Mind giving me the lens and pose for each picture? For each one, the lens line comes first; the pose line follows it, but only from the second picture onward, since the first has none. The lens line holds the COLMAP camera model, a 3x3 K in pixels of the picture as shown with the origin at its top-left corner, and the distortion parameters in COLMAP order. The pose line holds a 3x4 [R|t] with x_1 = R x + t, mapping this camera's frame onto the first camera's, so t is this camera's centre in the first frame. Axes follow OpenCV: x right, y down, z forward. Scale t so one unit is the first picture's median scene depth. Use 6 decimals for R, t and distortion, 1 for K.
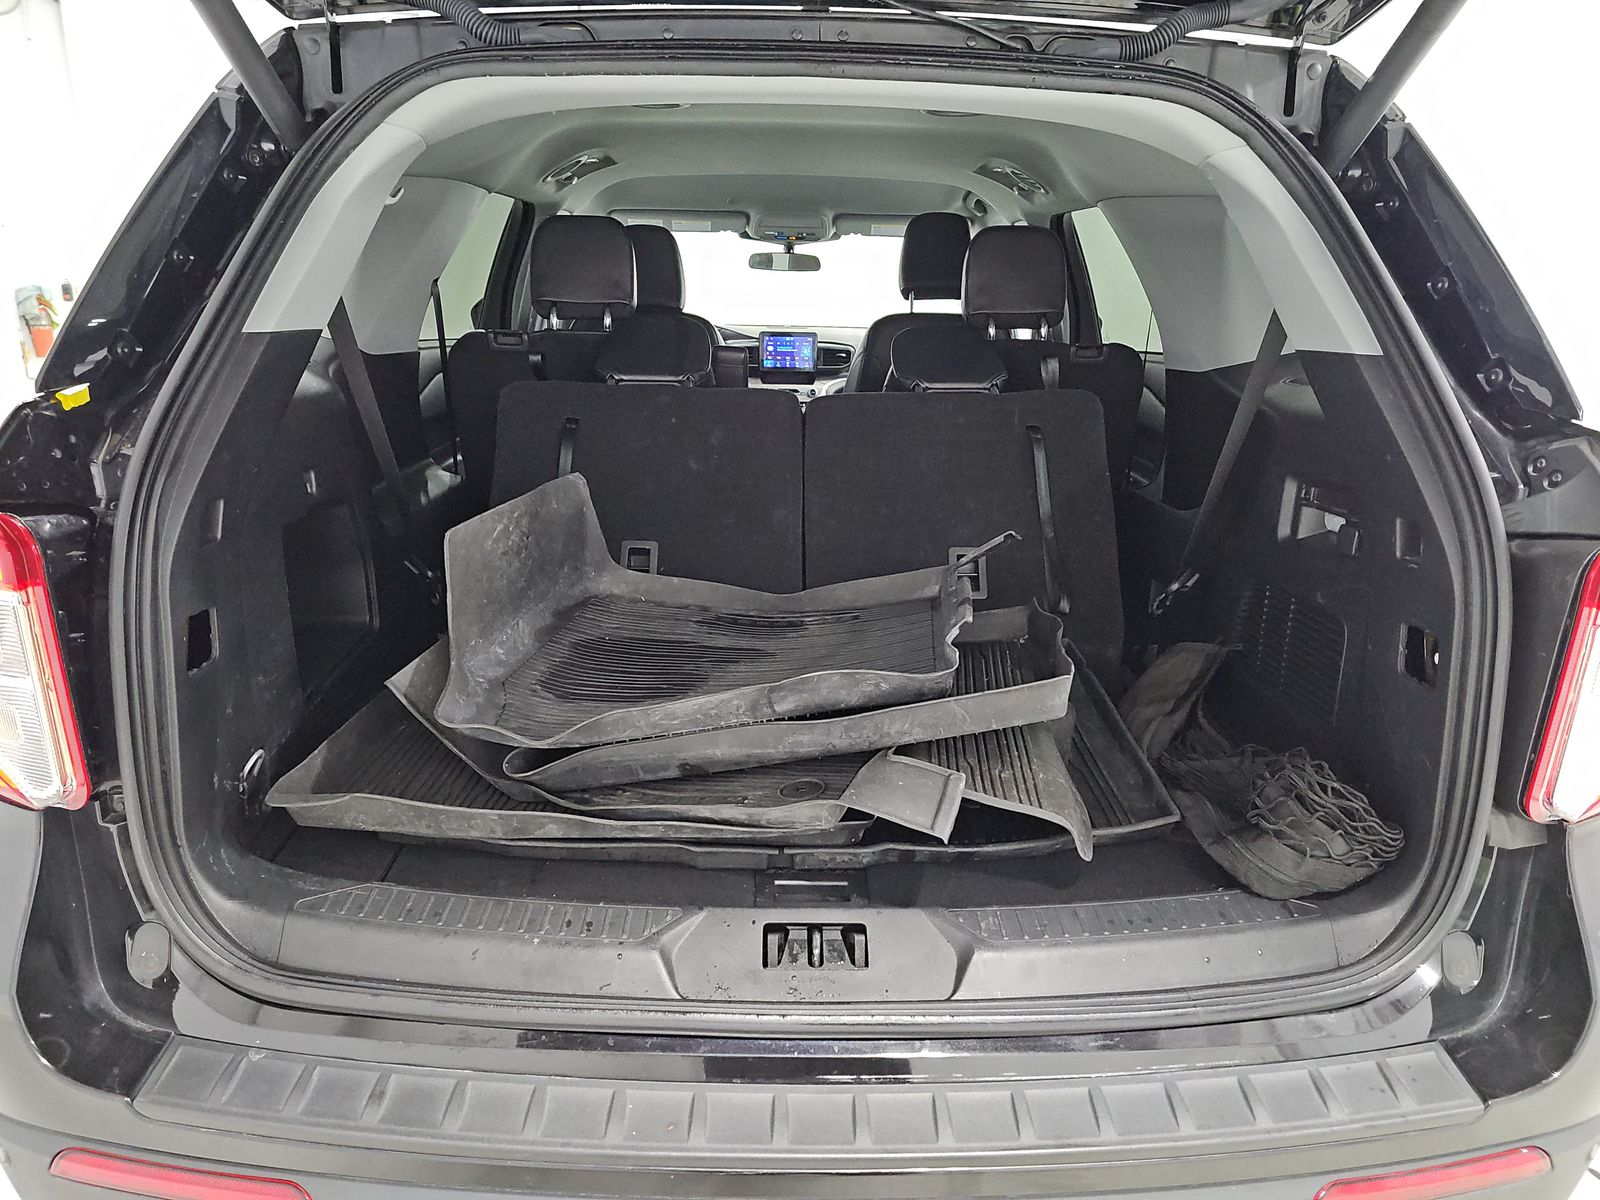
lens RADIAL K [[1088.7, 0, 802.8], [0, 1088.7, 592.4], [0, 0, 1]] dist [0.049265, -0.042258]
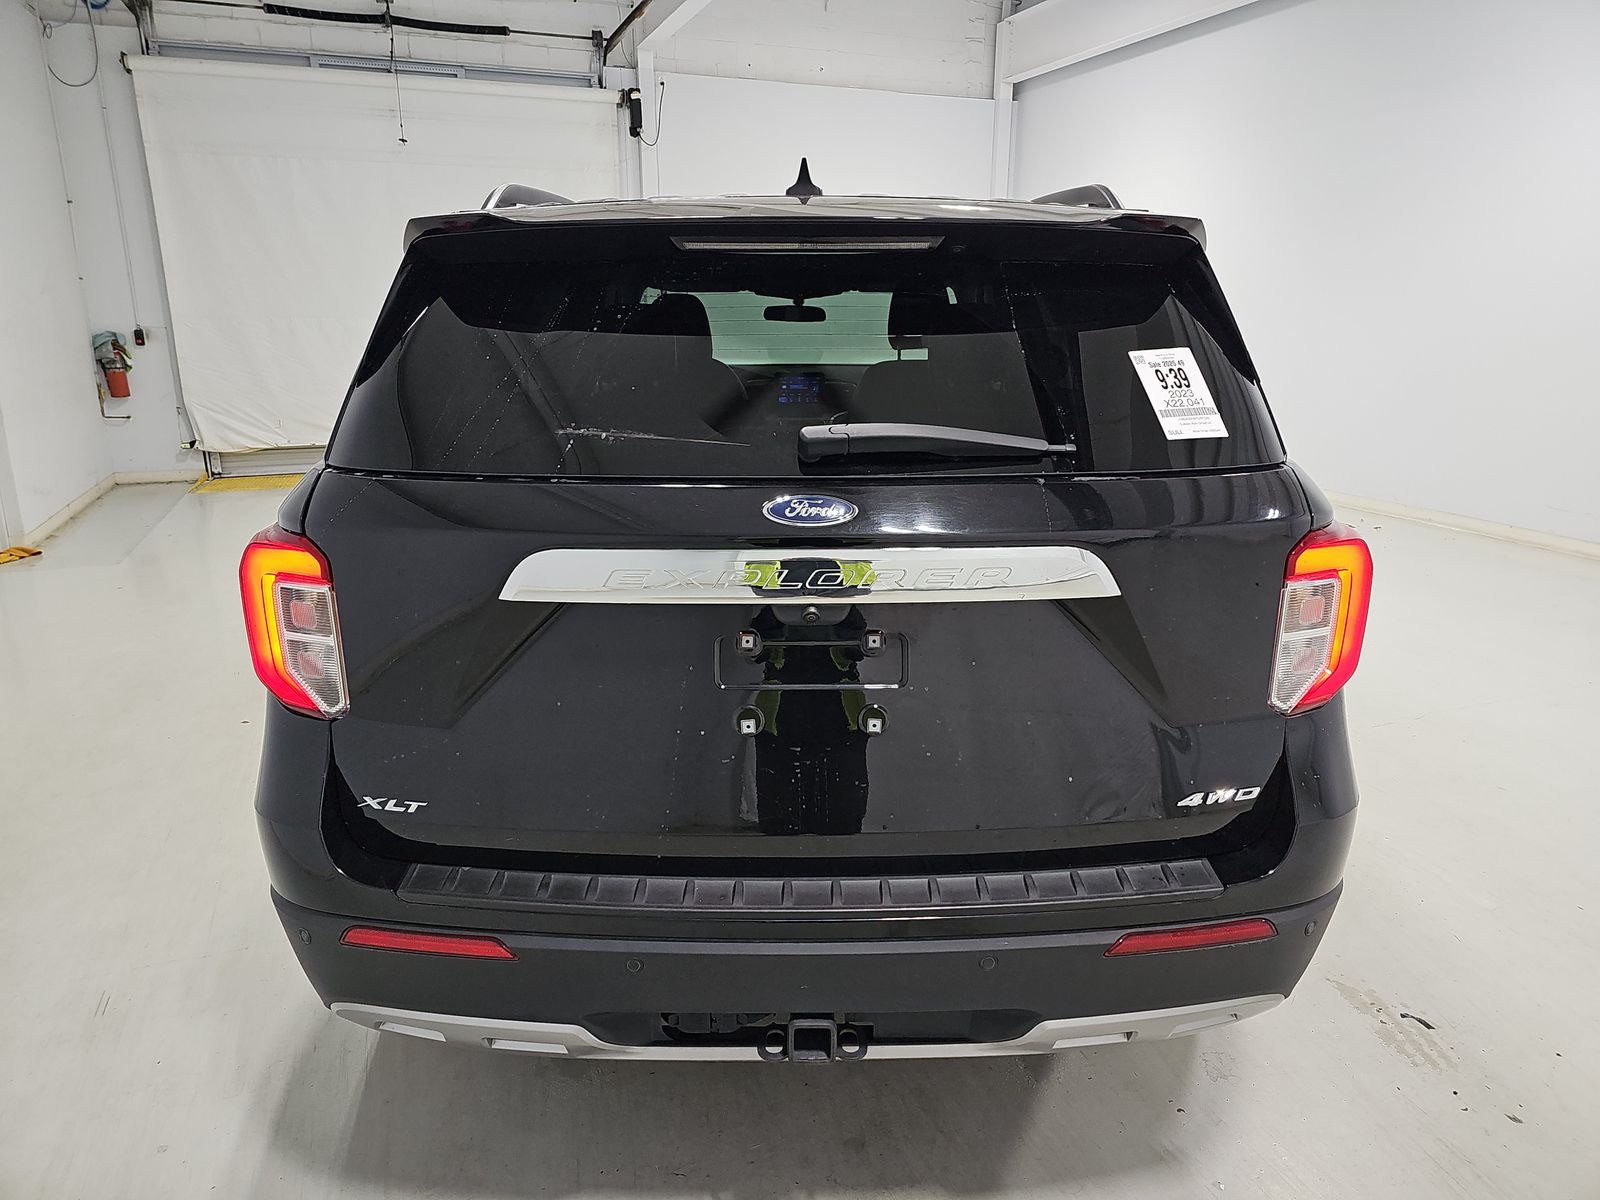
lens RADIAL K [[1088.7, 0, 797.1], [0, 1088.7, 606.0], [0, 0, 1]] dist [0.049265, -0.042258]
pose [[0.999439, -0.018773, -0.027737, 0.015634], [0.018775, 0.999824, -0.000189, 0.014437], [0.027736, -0.000332, 0.999615, -0.210170]]
